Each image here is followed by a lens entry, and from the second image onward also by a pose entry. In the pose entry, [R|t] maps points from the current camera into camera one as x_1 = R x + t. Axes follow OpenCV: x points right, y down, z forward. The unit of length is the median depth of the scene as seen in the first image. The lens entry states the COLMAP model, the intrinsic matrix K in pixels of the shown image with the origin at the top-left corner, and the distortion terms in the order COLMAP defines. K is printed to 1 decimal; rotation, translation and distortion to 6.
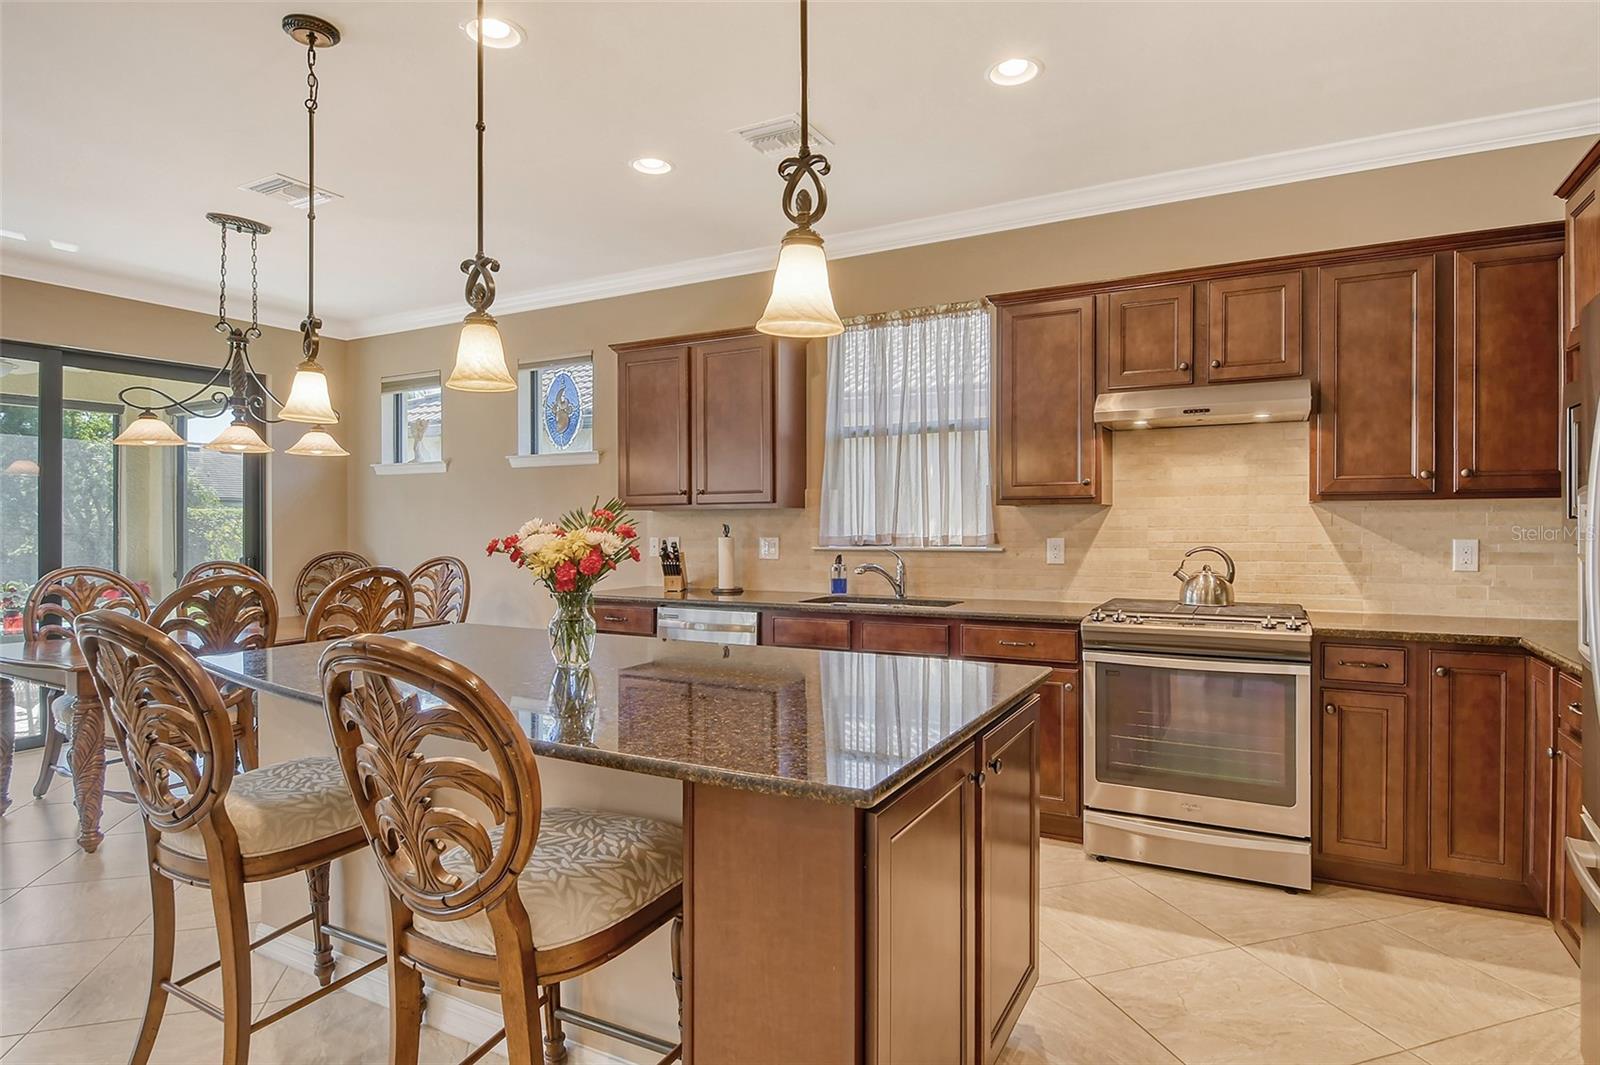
lens RADIAL K [[848.6, 0, 800.3], [0, 848.6, 520.4], [0, 0, 1]] dist [0.000884, 0.000156]
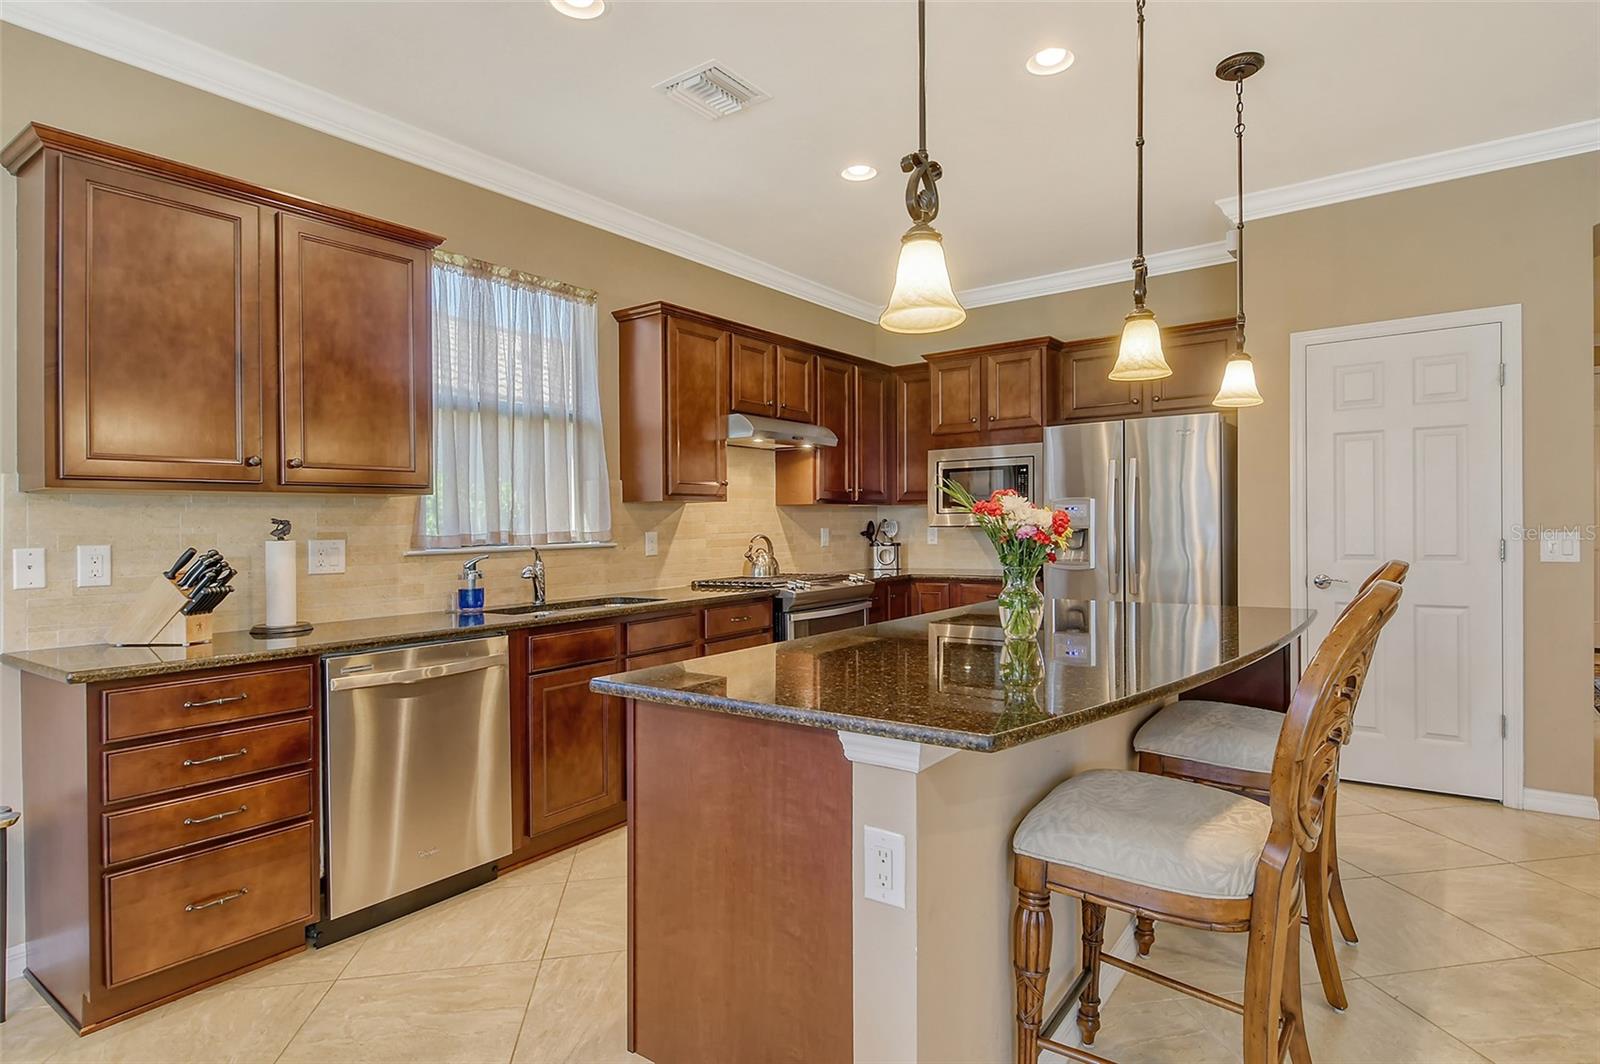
lens RADIAL K [[840.4, 0, 828.0], [0, 840.4, 530.3], [0, 0, 1]] dist [0.001909, -0.000212]
pose [[0.108780, -0.002830, 0.994062, -0.782455], [0.013753, 0.999905, 0.001341, 0.020966], [-0.993971, 0.013525, 0.108809, 0.676288]]
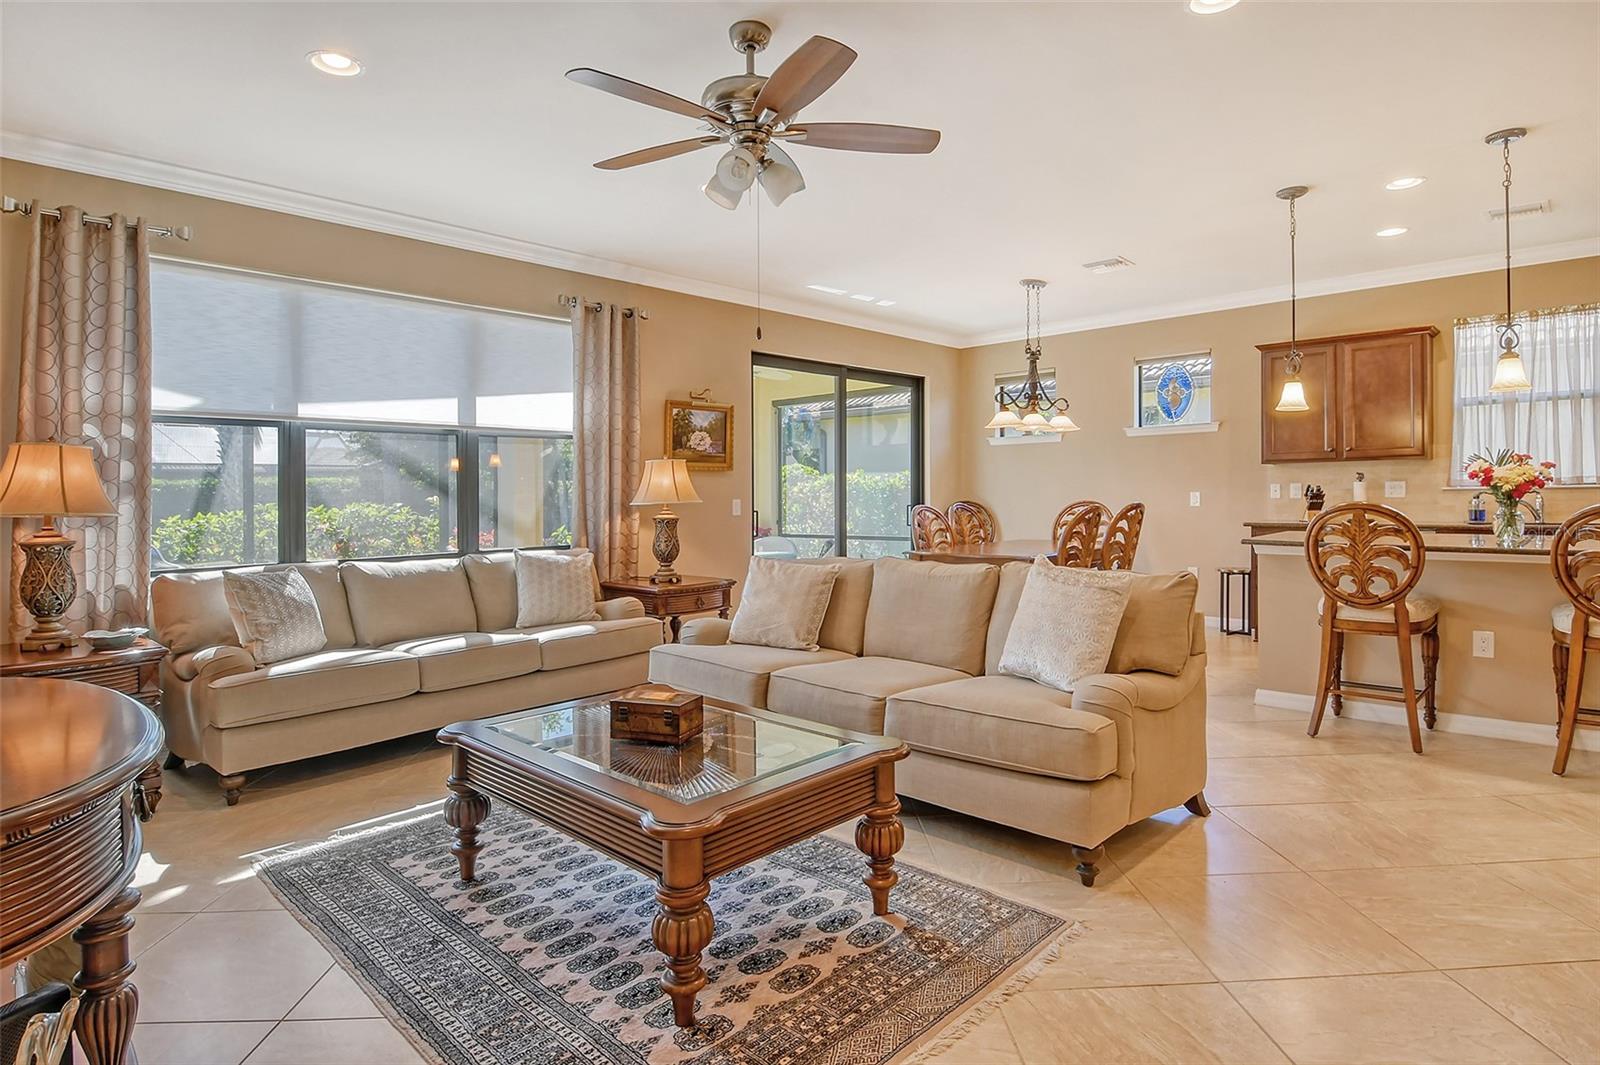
lens RADIAL K [[852.9, 0, 798.9], [0, 852.9, 487.5], [0, 0, 1]] dist [0.001670, -0.001595]
pose [[0.965849, -0.012805, -0.258791, -0.741367], [0.011982, 0.999917, -0.004756, 0.030145], [0.258830, 0.001493, 0.965922, -0.686429]]
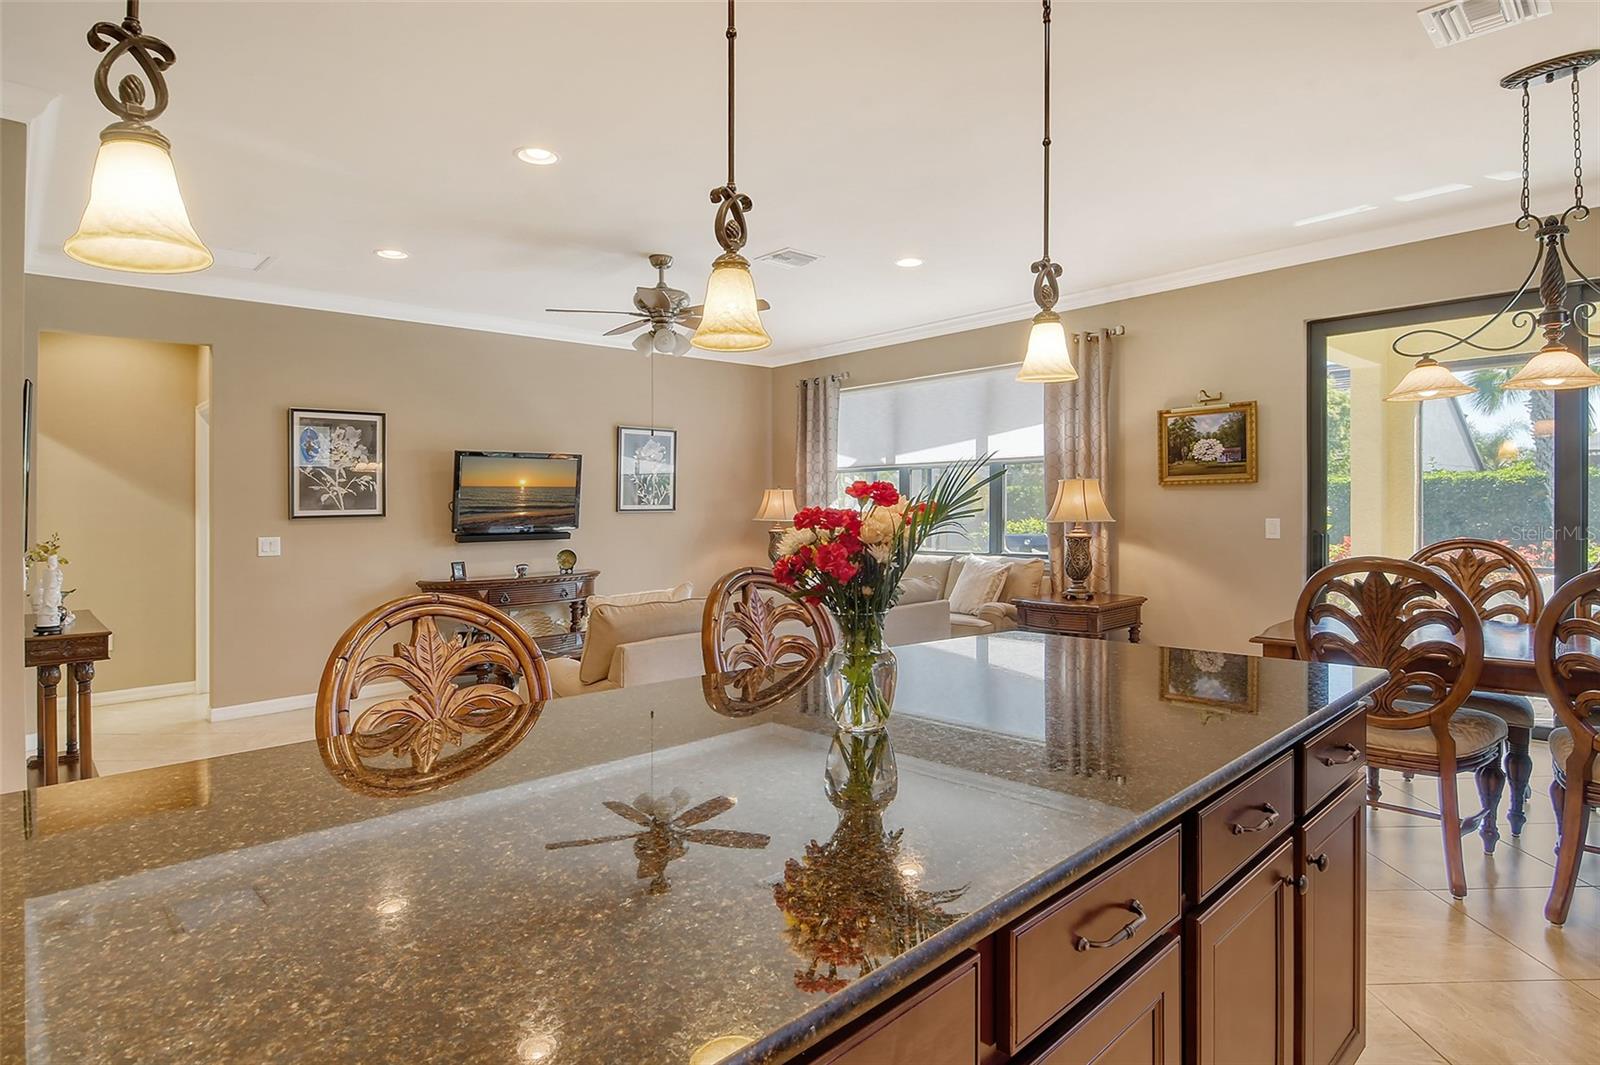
lens RADIAL K [[838.8, 0, 821.1], [0, 838.8, 517.0], [0, 0, 1]] dist [0.024436, -0.031453]
pose [[-0.289364, 0.025128, -0.956889, 0.214853], [0.021740, 0.999570, 0.019674, 0.000210], [0.956972, -0.015110, -0.289786, 0.677269]]
